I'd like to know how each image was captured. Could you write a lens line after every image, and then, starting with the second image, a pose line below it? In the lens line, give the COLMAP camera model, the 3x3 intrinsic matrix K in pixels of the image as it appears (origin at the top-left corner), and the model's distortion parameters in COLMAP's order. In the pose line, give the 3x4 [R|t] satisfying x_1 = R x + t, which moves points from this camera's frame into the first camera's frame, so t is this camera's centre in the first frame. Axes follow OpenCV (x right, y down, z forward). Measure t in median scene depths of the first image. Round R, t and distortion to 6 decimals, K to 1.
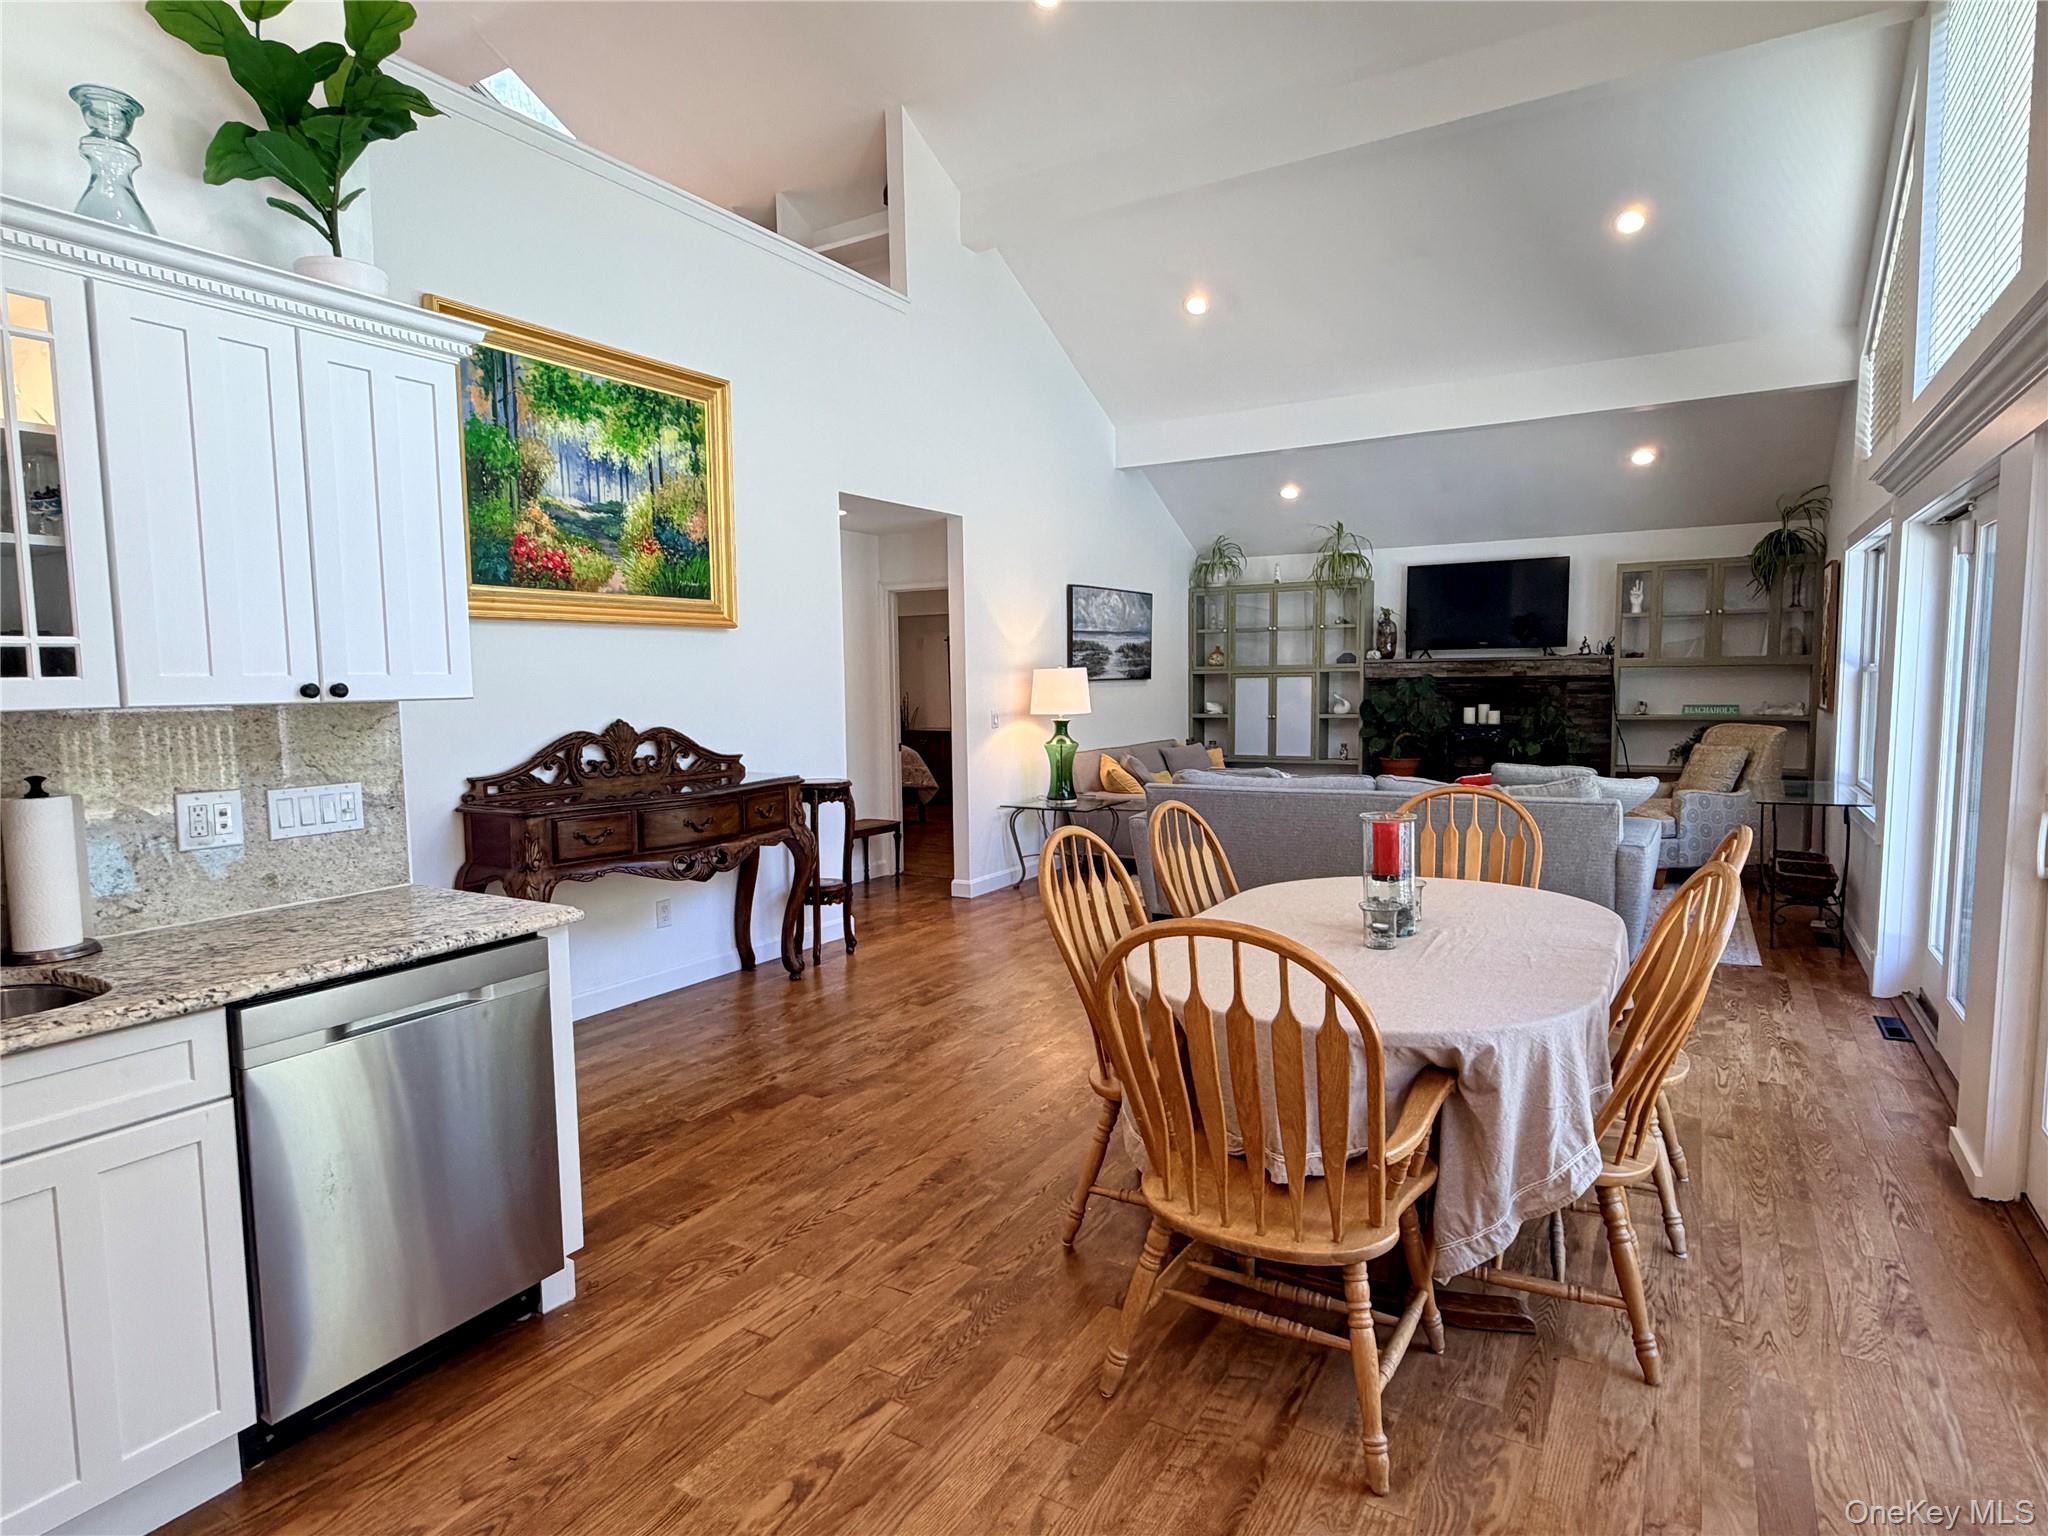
lens RADIAL K [[1129.6, 0, 1024.0], [0, 1129.6, 768.0], [0, 0, 1]] dist [-0.000371, -0.000269]
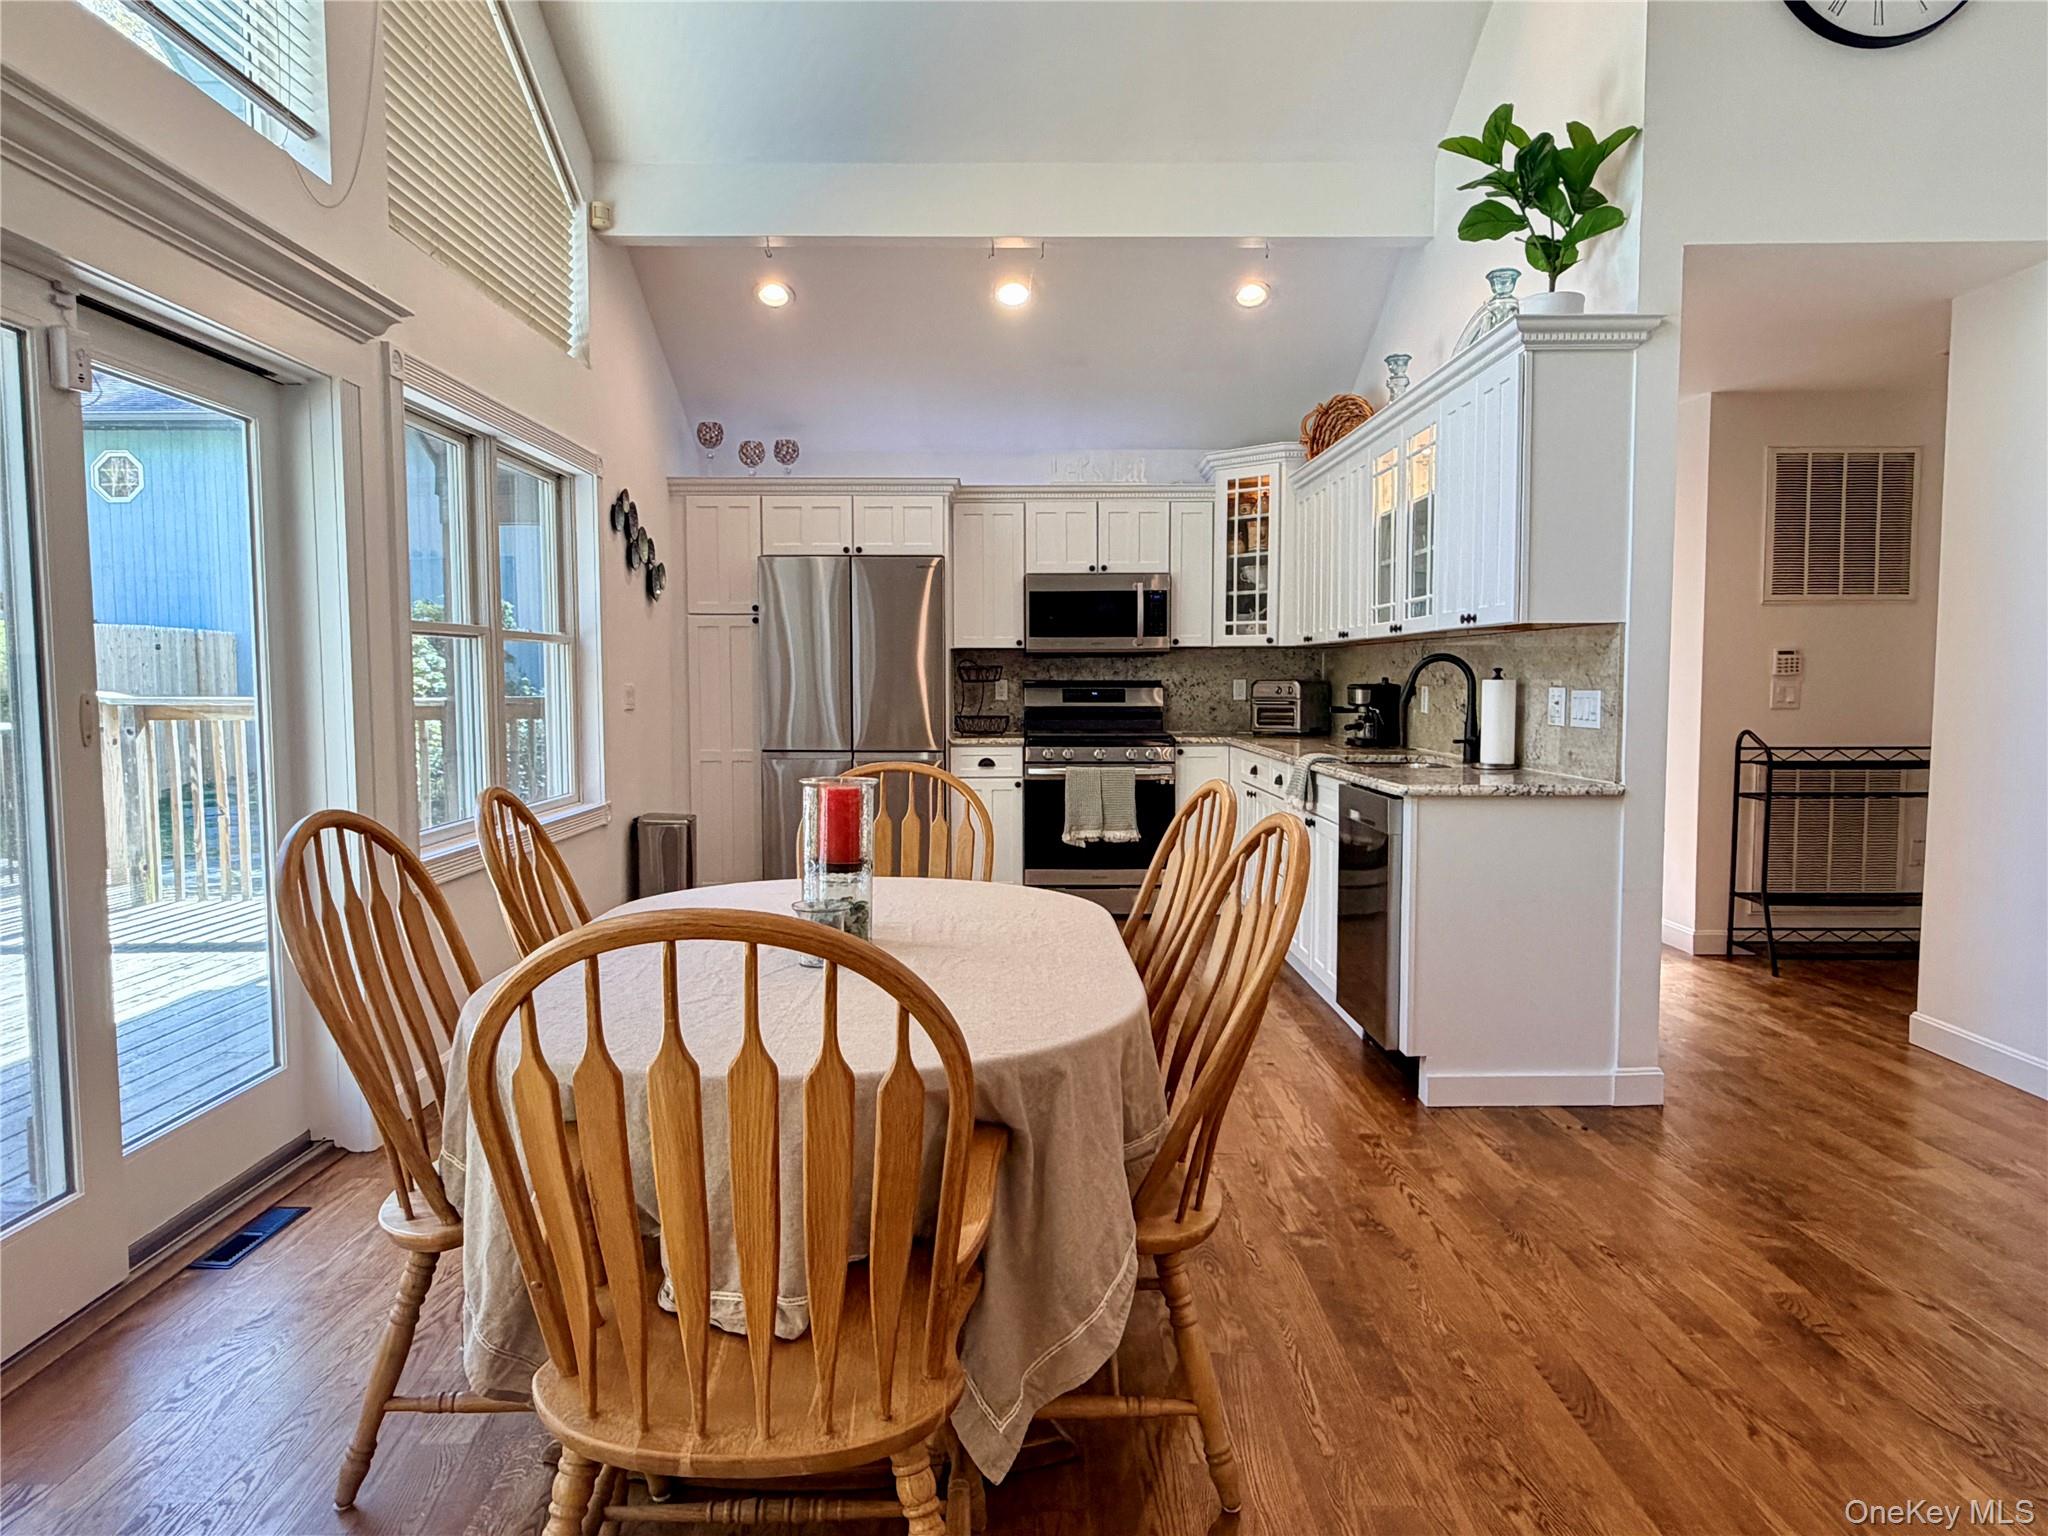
lens RADIAL K [[1364.6, 0, 1024.0], [0, 1364.6, 768.0], [0, 0, 1]] dist [-0.003063, -0.002397]
pose [[-0.852356, 0.051368, -0.520433, 0.619222], [-0.028027, 0.989247, 0.143544, -0.086047], [0.522210, 0.136936, -0.841751, 1.649506]]
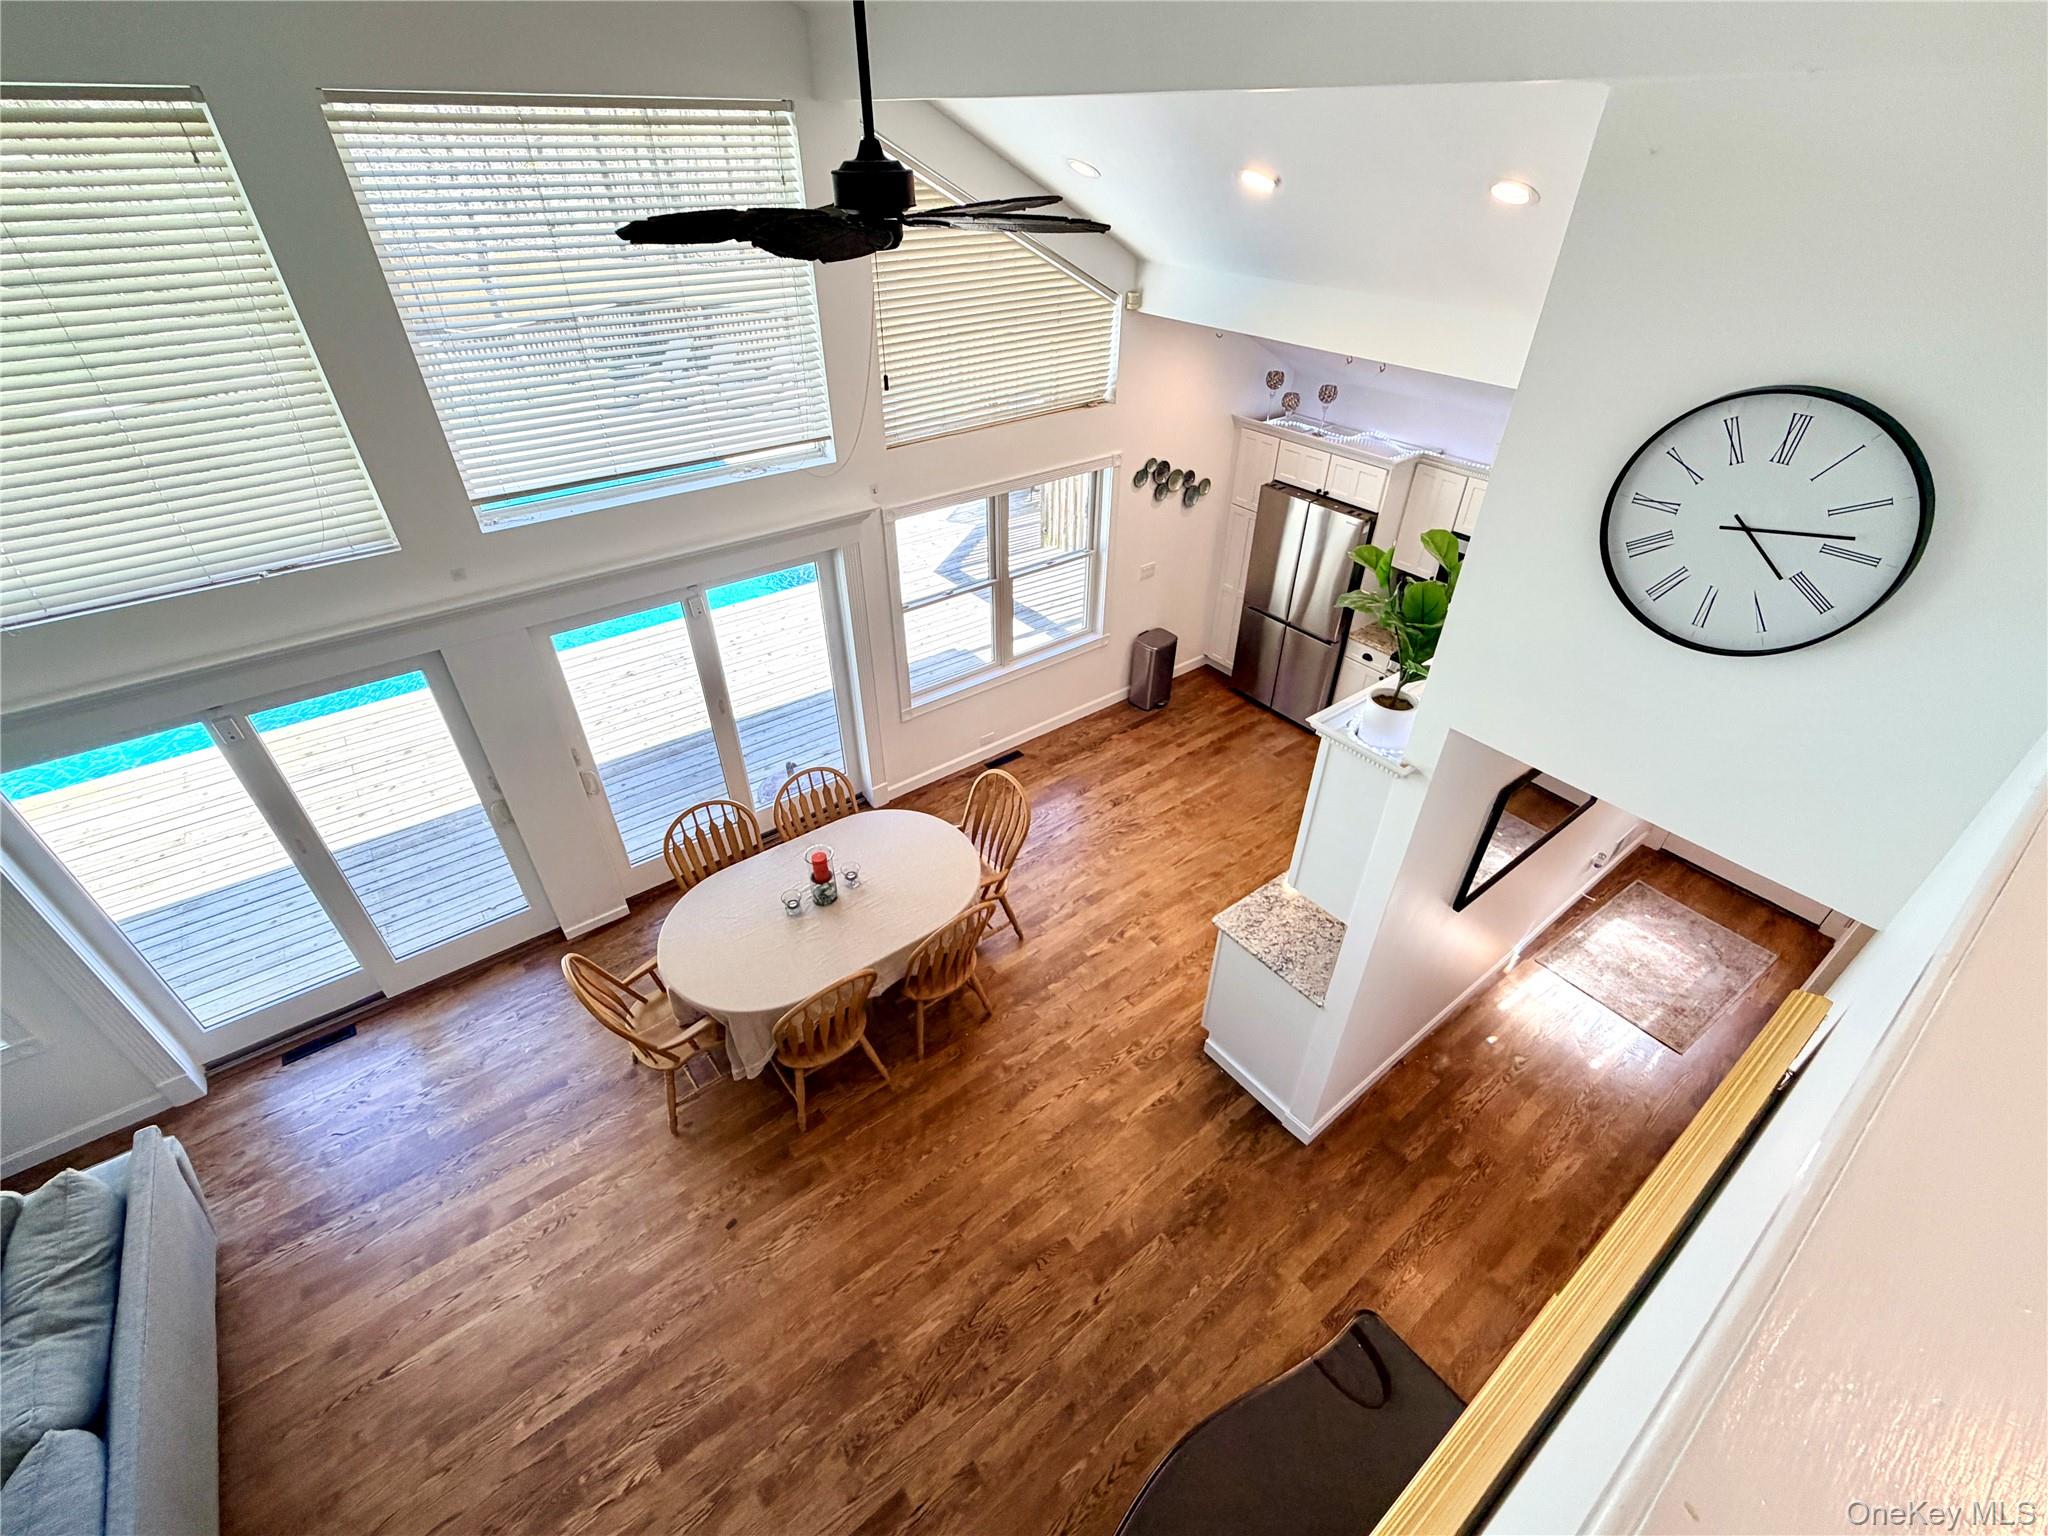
lens RADIAL K [[884.2, 0, 1024.0], [0, 884.2, 768.0], [0, 0, 1]] dist [-0.000078, -0.000007]
pose [[-0.929940, -0.209573, 0.302143, -0.400696], [0.037176, 0.763892, 0.644272, -0.961335], [-0.365827, 0.610367, -0.702583, 1.710232]]
